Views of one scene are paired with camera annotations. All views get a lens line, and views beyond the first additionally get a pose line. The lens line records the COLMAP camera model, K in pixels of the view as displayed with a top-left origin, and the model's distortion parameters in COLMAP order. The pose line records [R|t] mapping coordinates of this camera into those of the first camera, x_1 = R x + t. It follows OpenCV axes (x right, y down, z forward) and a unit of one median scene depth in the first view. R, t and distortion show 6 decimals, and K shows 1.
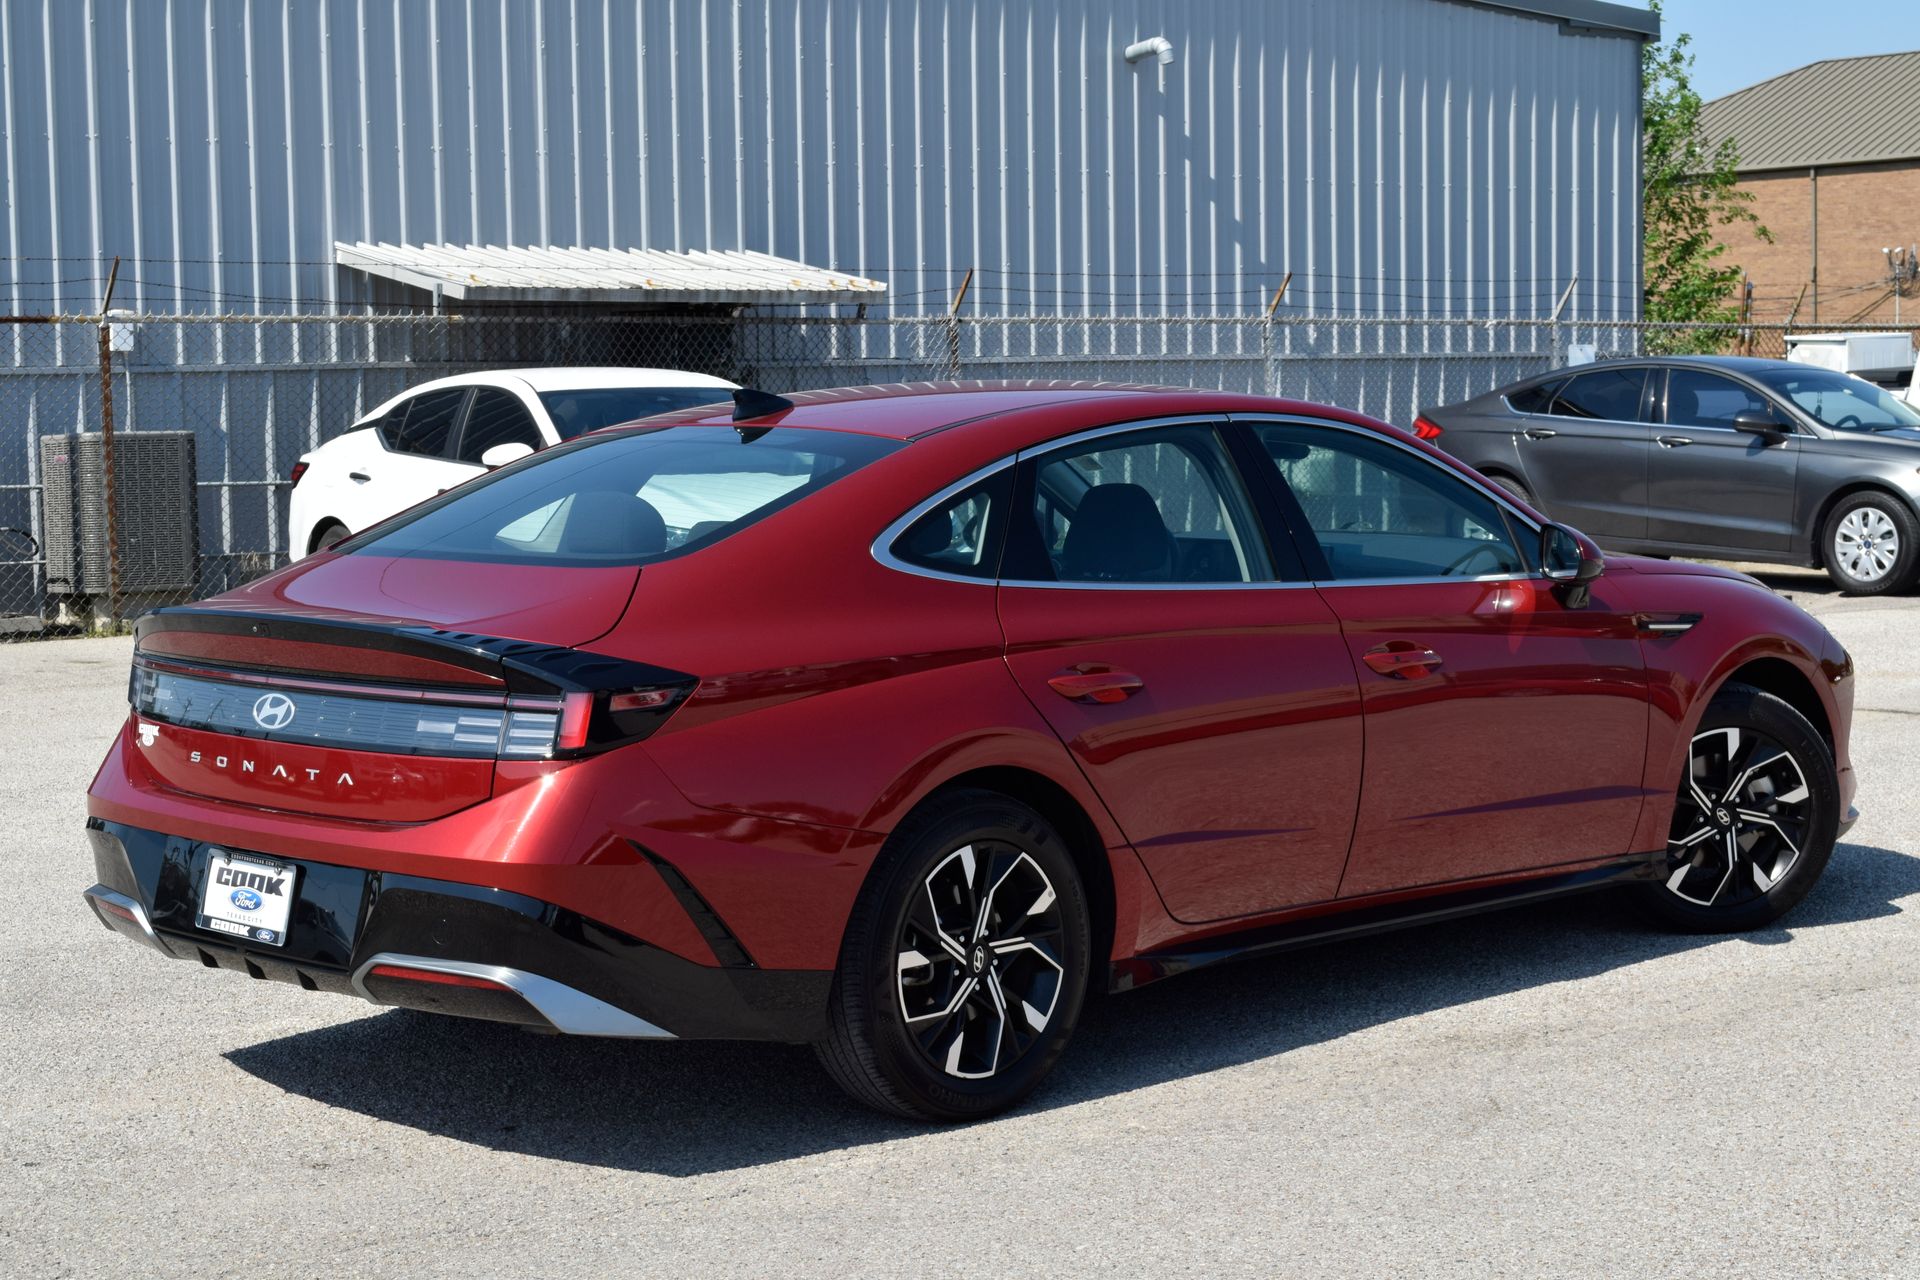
lens RADIAL K [[3207.3, 0, 960.0], [0, 3207.3, 640.0], [0, 0, 1]] dist [-0.015343, -0.089366]
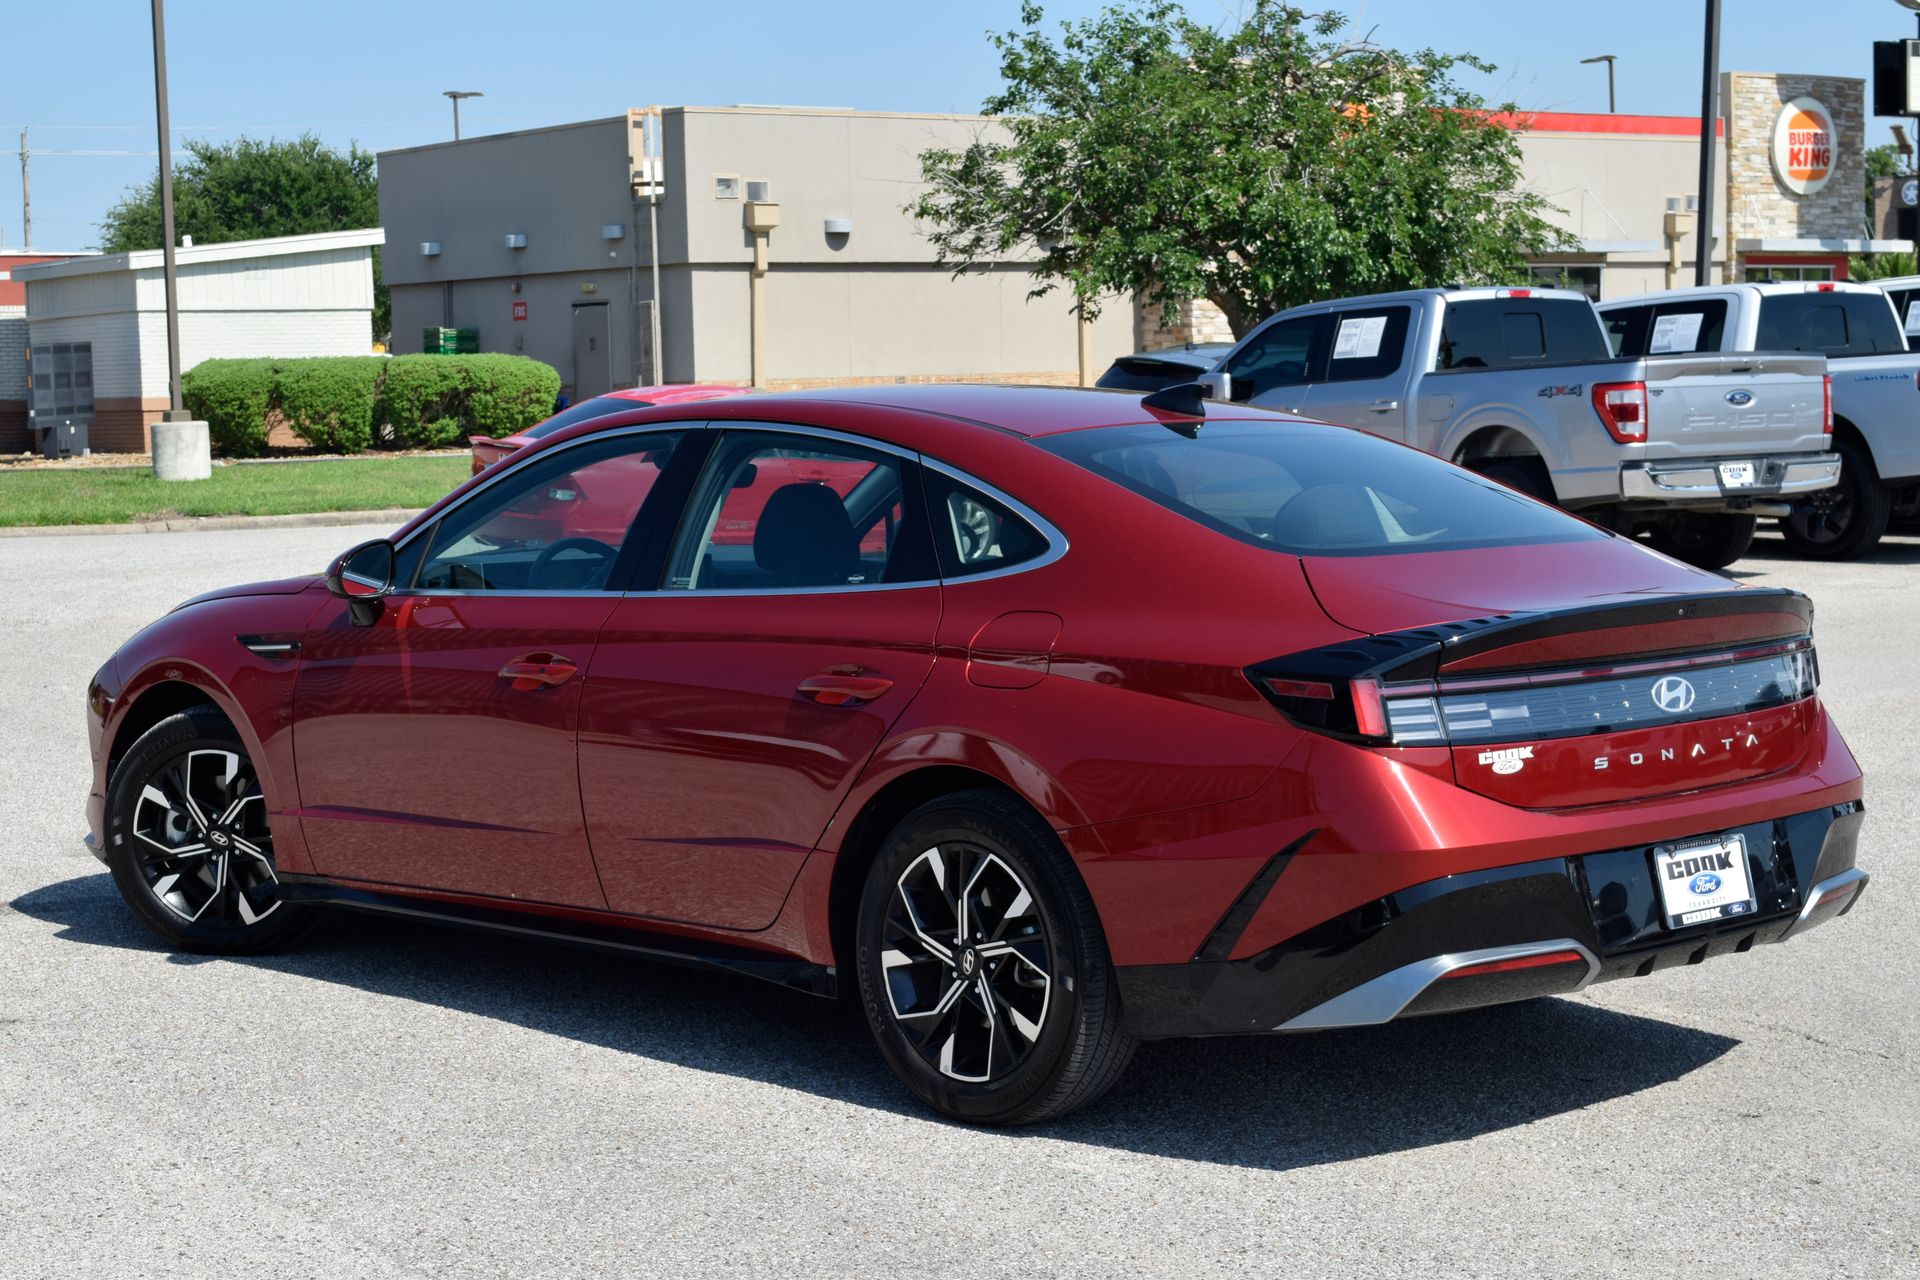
lens RADIAL K [[3207.3, 0, 960.0], [0, 3207.3, 640.0], [0, 0, 1]] dist [-0.015343, -0.089366]
pose [[0.011614, -0.075211, 0.997100, -1.204315], [0.090730, 0.993133, 0.073855, -0.087859], [-0.995808, 0.089609, 0.018358, 1.199183]]
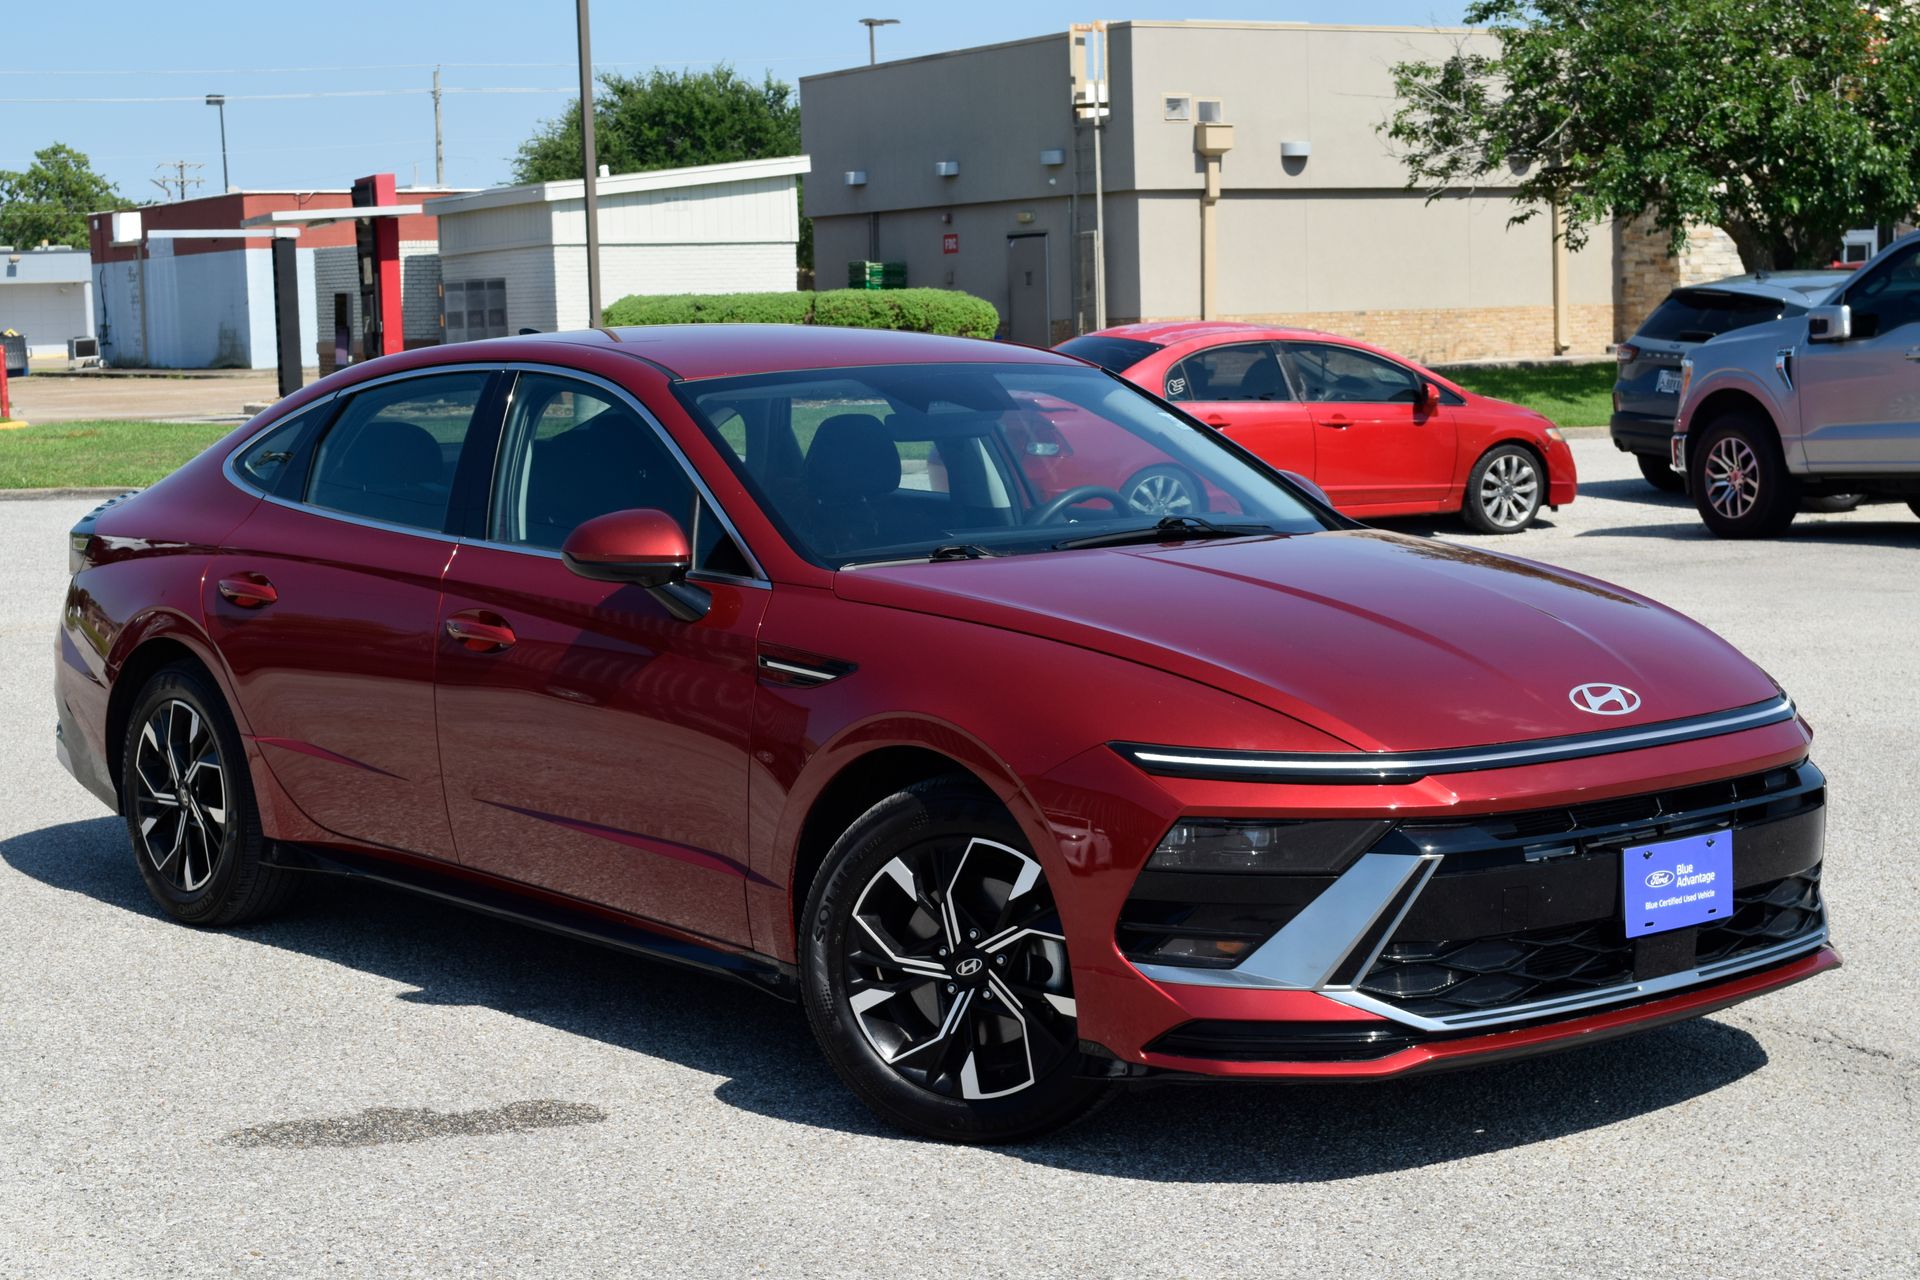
lens RADIAL K [[3207.3, 0, 960.0], [0, 3207.3, 640.0], [0, 0, 1]] dist [-0.015343, -0.089366]
pose [[0.133462, -0.093976, 0.986588, -1.055781], [0.092372, 0.992340, 0.082029, -0.092465], [-0.986740, 0.080185, 0.141121, 1.244641]]
